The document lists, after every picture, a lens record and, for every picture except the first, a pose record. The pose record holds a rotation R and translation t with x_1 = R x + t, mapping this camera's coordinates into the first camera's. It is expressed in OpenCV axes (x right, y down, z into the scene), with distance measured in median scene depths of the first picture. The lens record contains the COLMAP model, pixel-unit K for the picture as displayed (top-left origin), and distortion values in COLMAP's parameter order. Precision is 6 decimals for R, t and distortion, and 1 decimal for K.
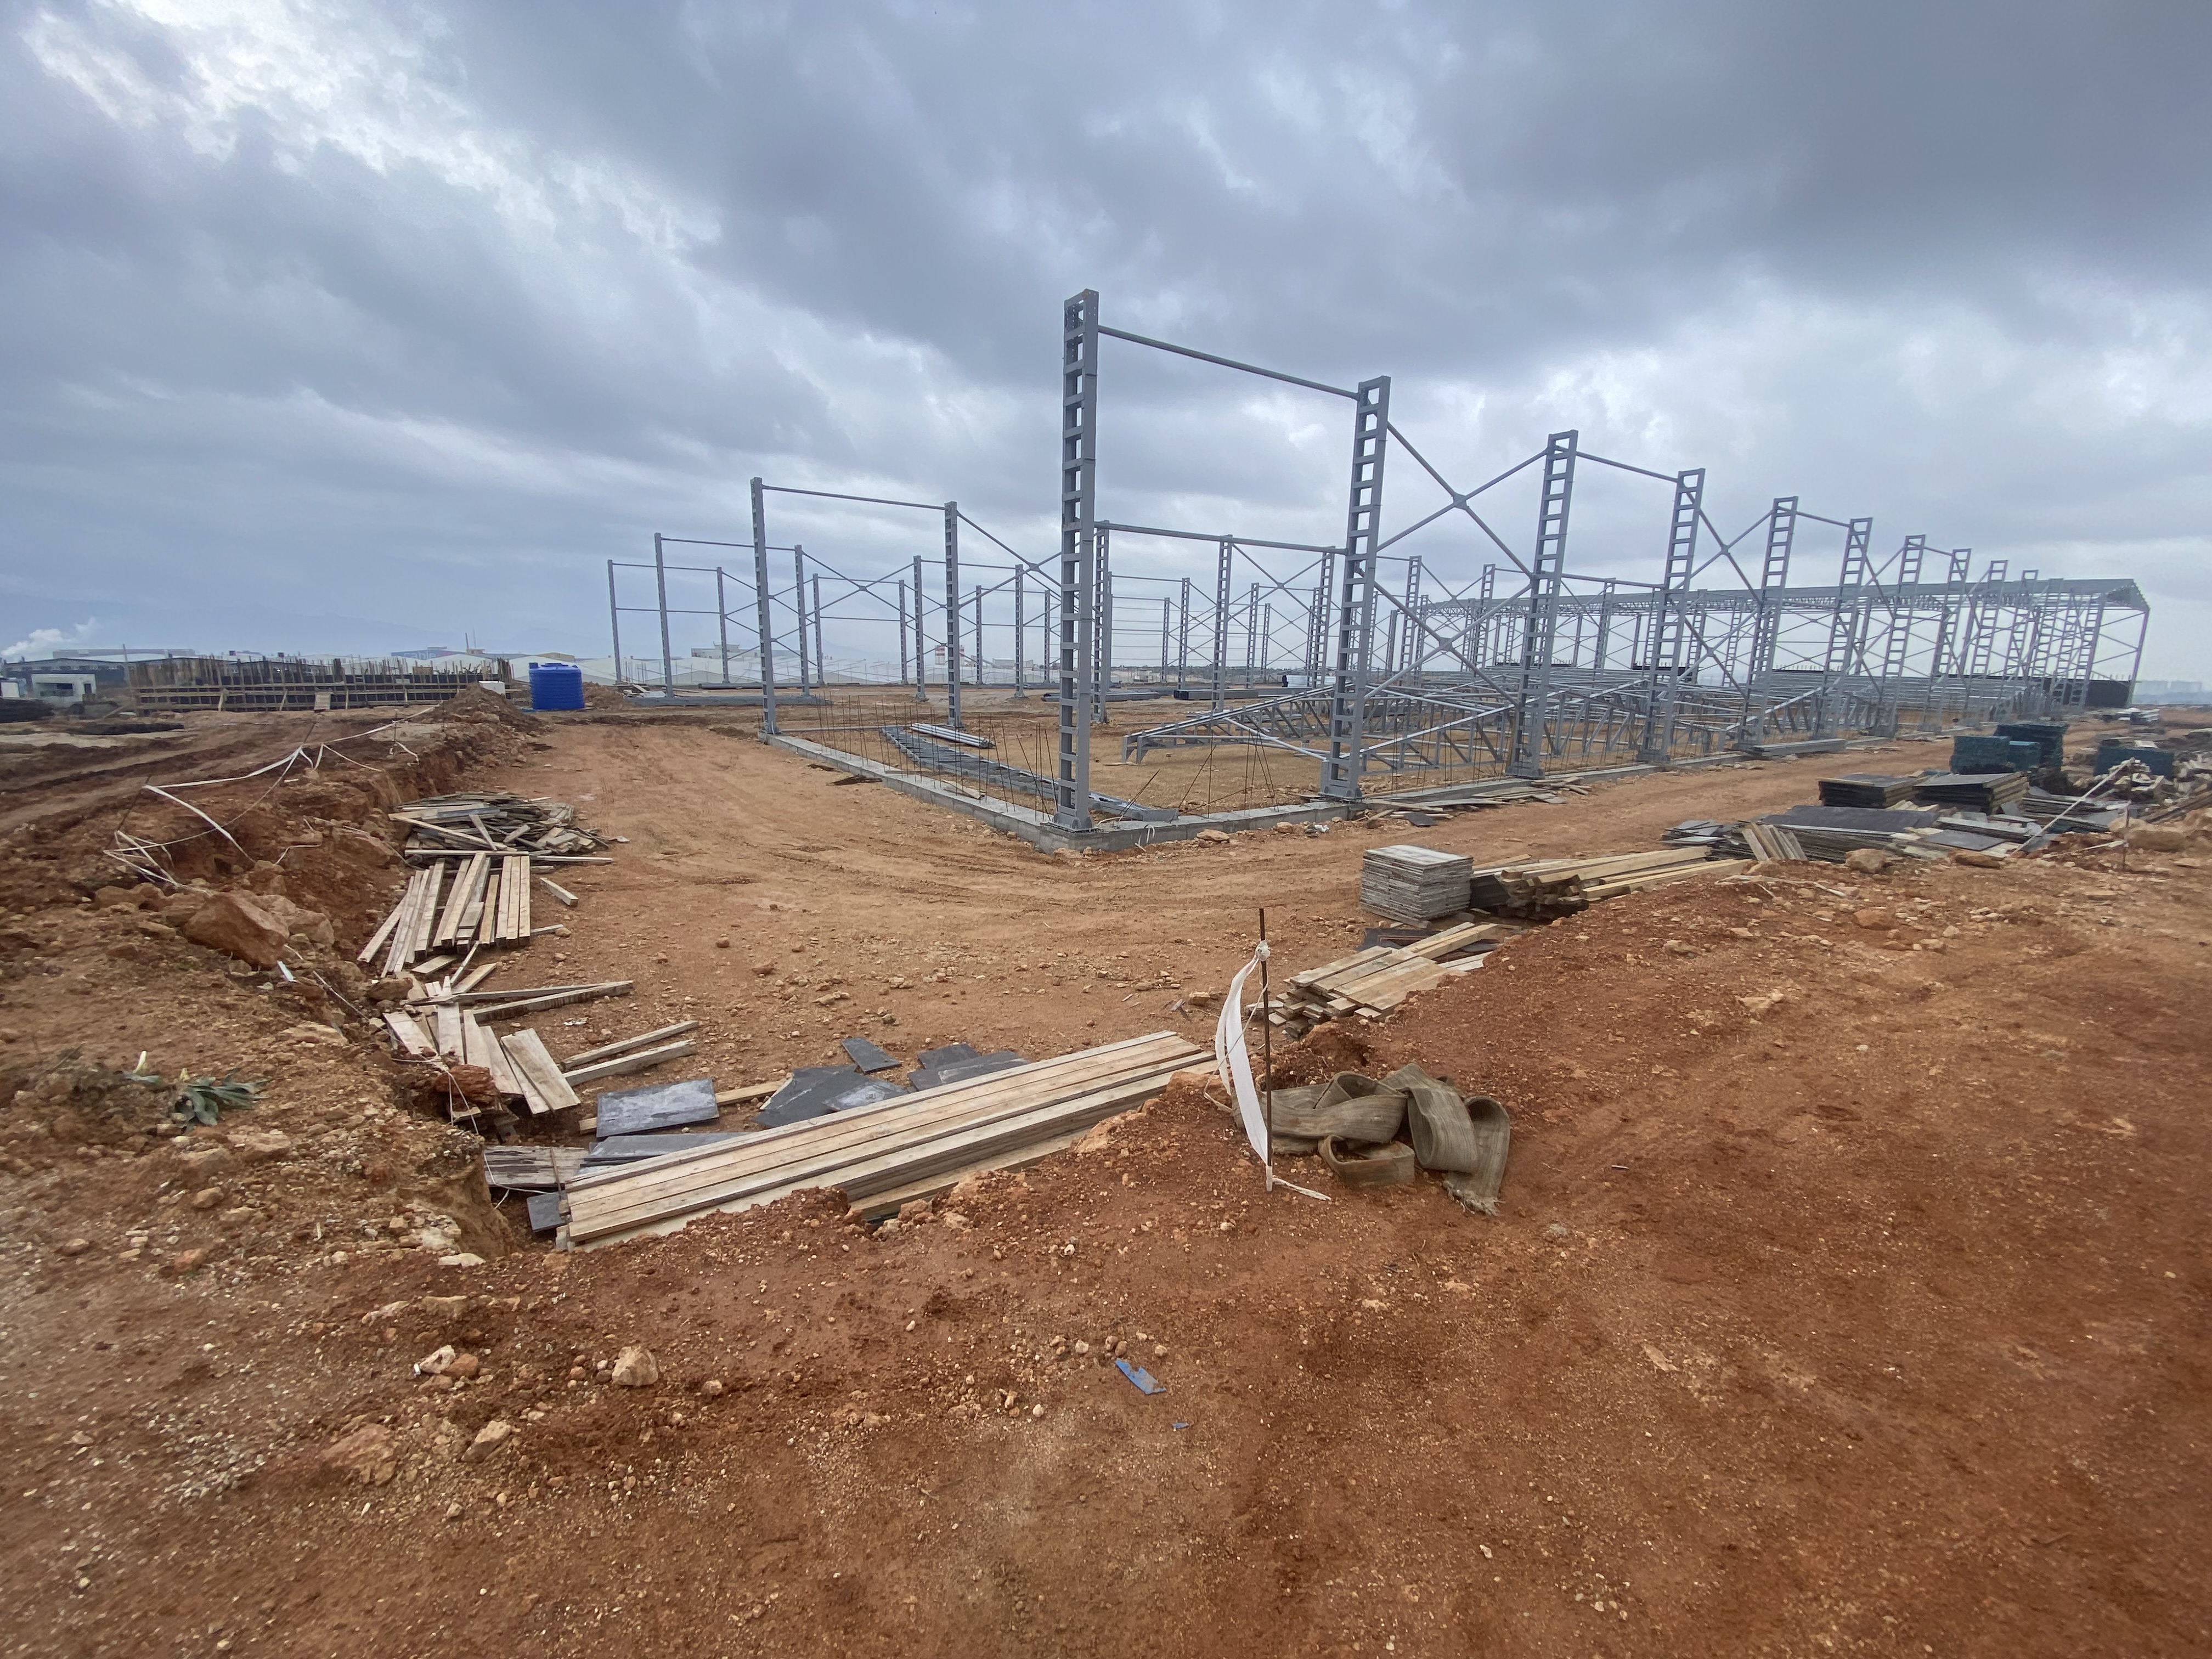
lens RADIAL K [[890.8, 0, 1104.3], [0, 890.8, 835.6], [0, 0, 1]] dist [0.030531, -0.026166]
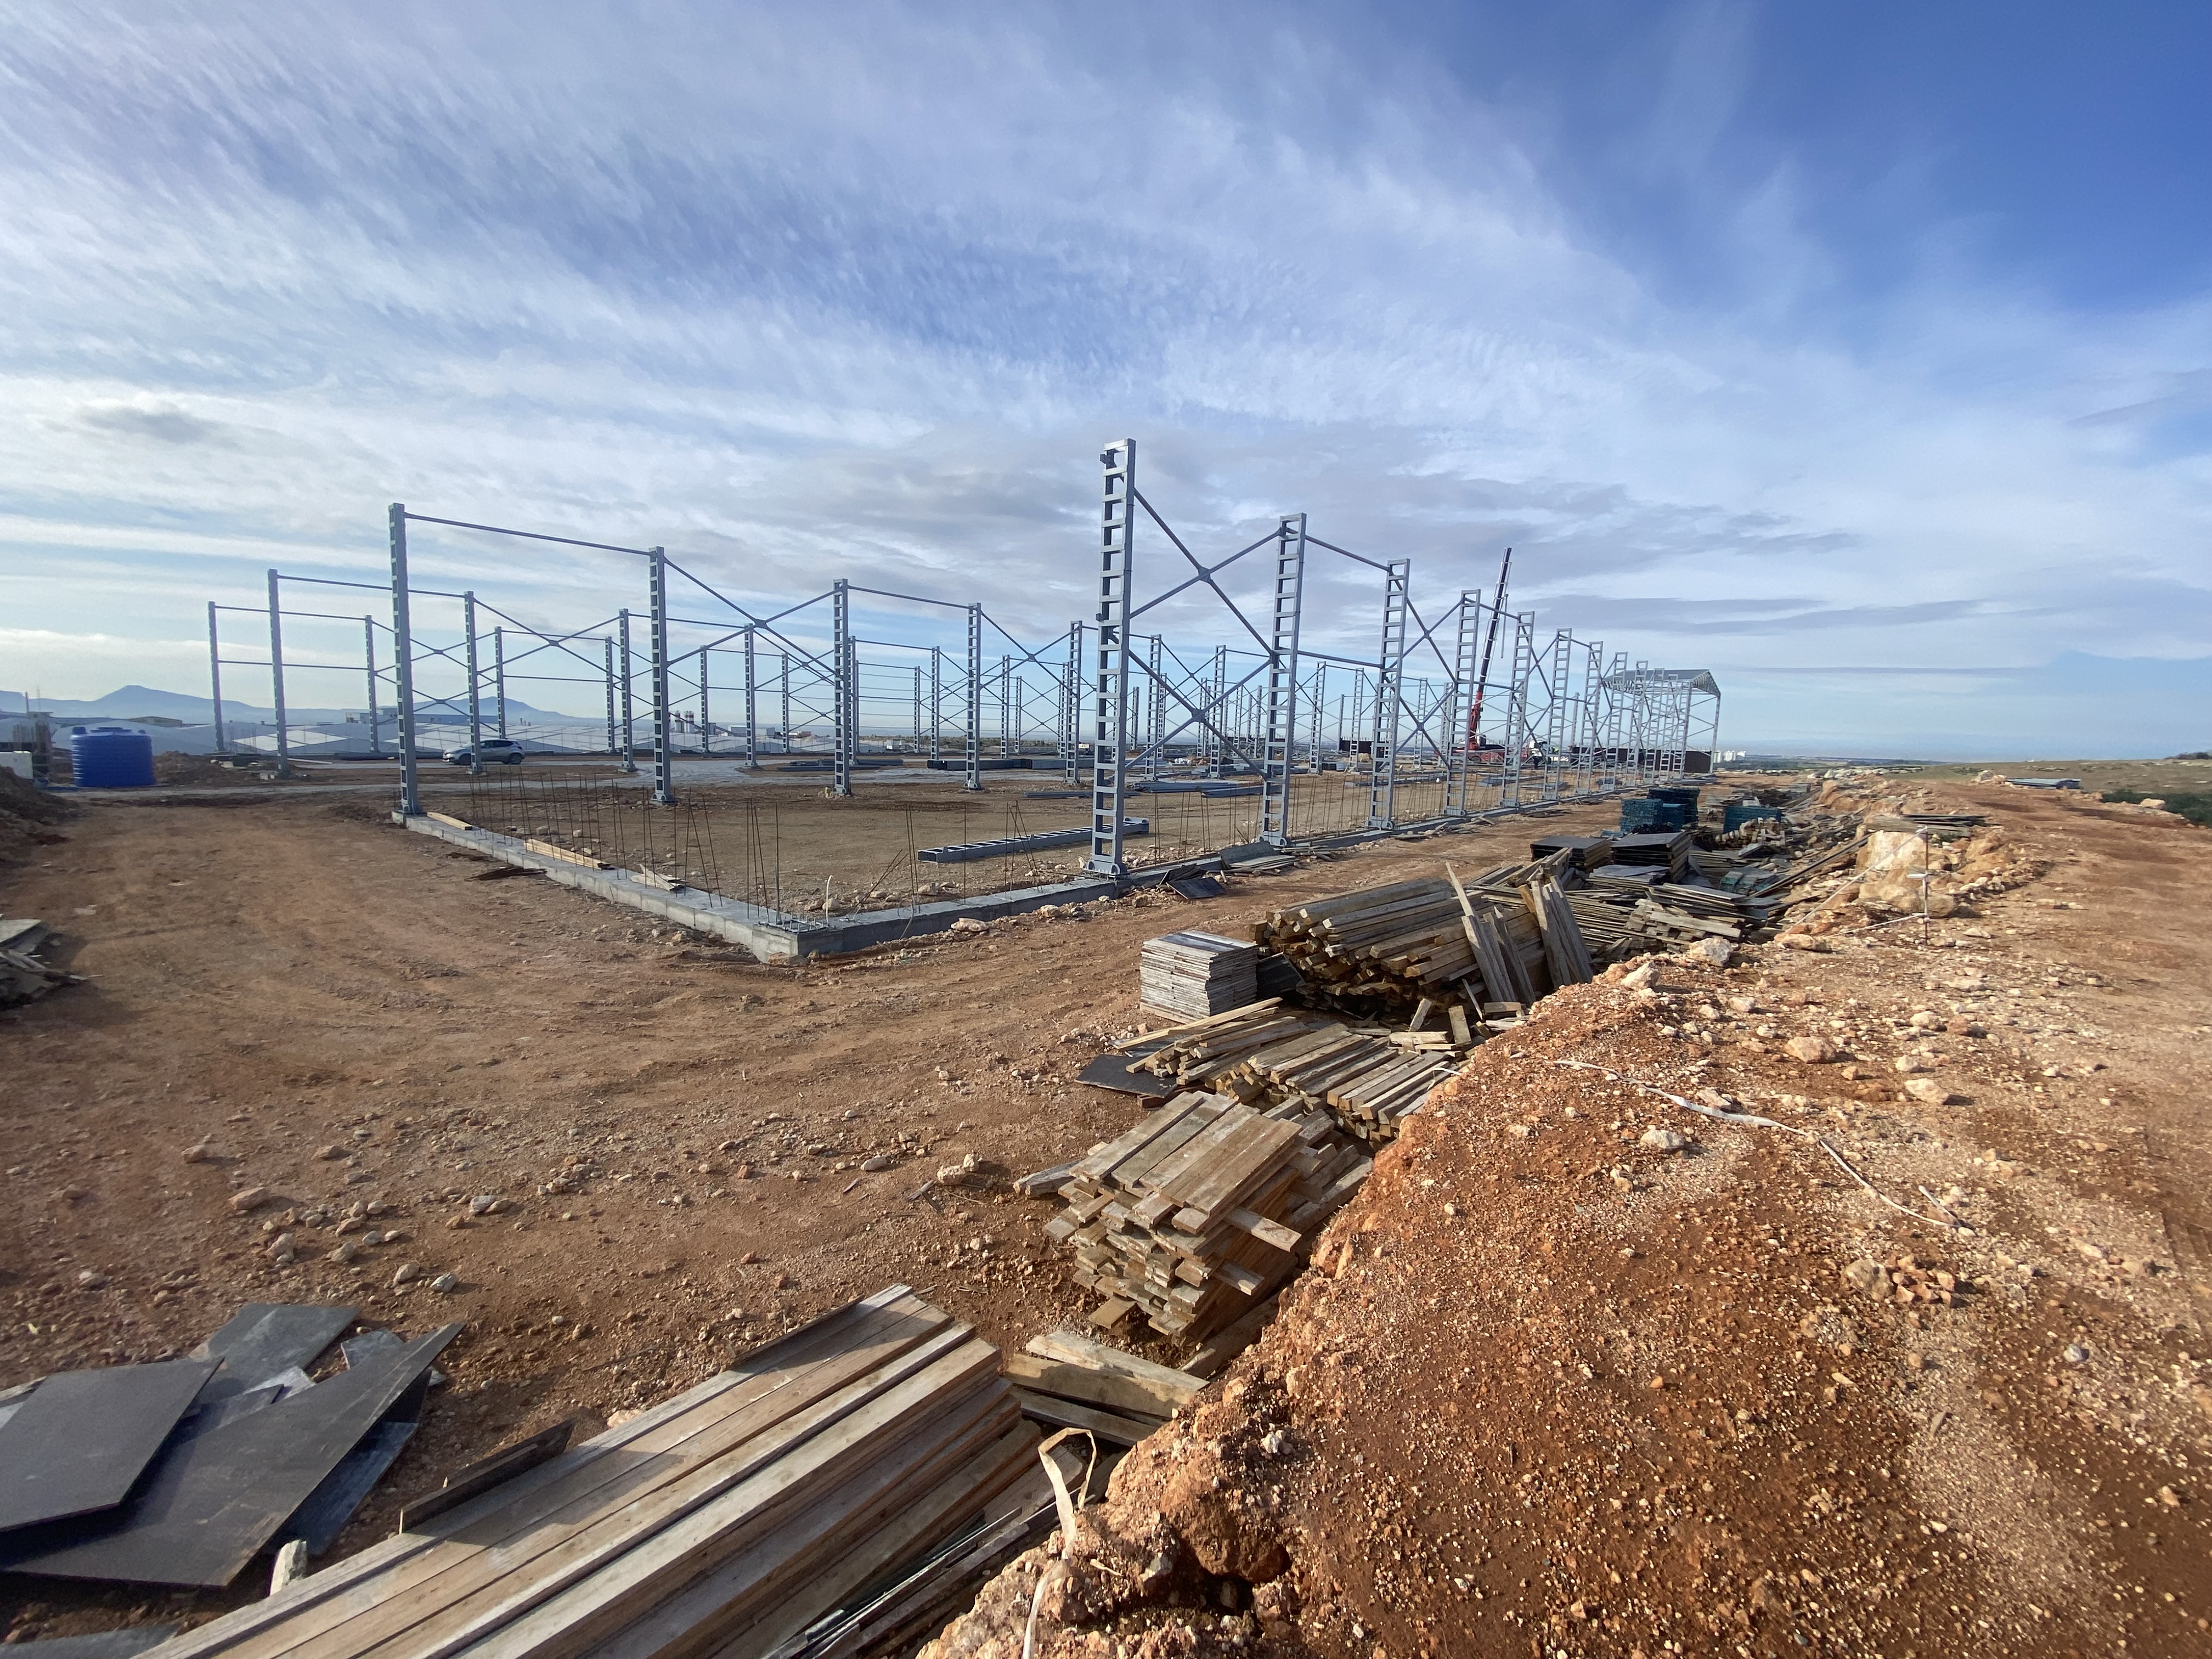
lens RADIAL K [[890.8, 0, 1104.3], [0, 890.8, 835.6], [0, 0, 1]] dist [0.030531, -0.026166]
pose [[0.963705, -0.022865, 0.265988, 0.014779], [0.043306, 0.996519, -0.071237, -0.015679], [-0.263434, 0.080170, 0.961340, 0.095271]]
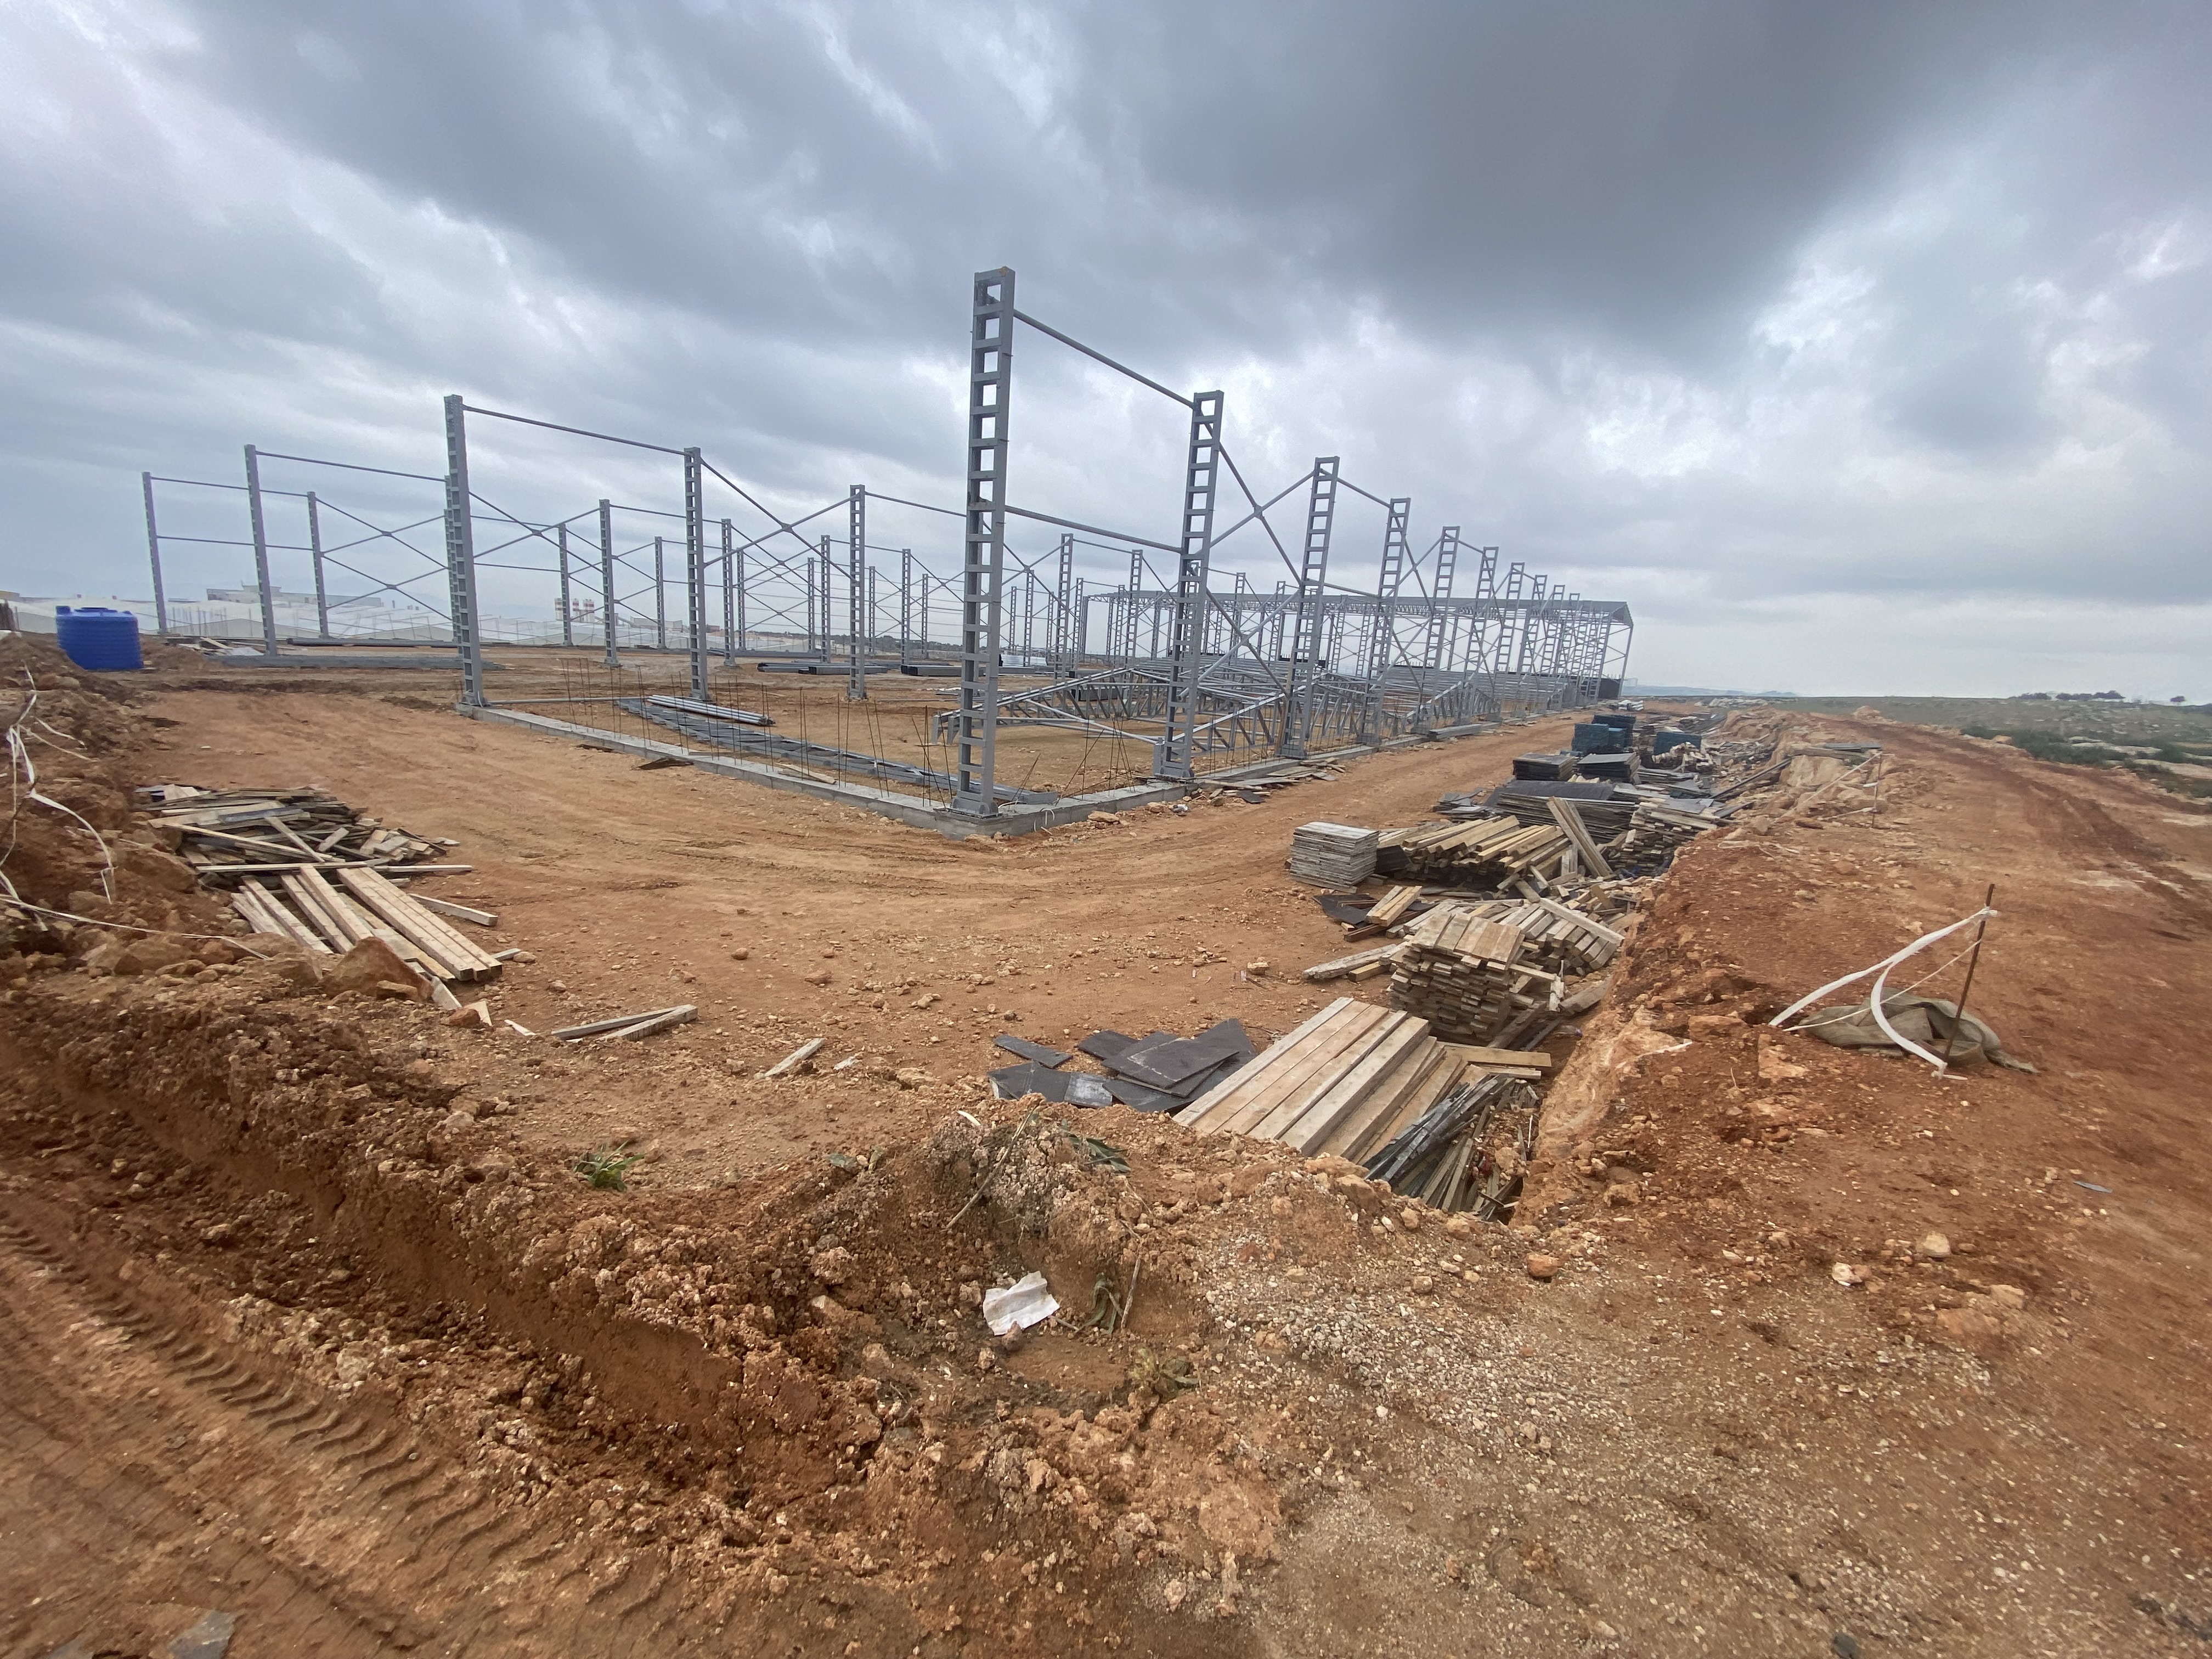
lens RADIAL K [[890.8, 0, 1104.3], [0, 890.8, 835.6], [0, 0, 1]] dist [0.030531, -0.026166]
pose [[0.935892, -0.034446, 0.350599, -0.185450], [0.024842, 0.999184, 0.031857, -0.008698], [-0.351410, -0.021106, 0.935984, 0.016299]]
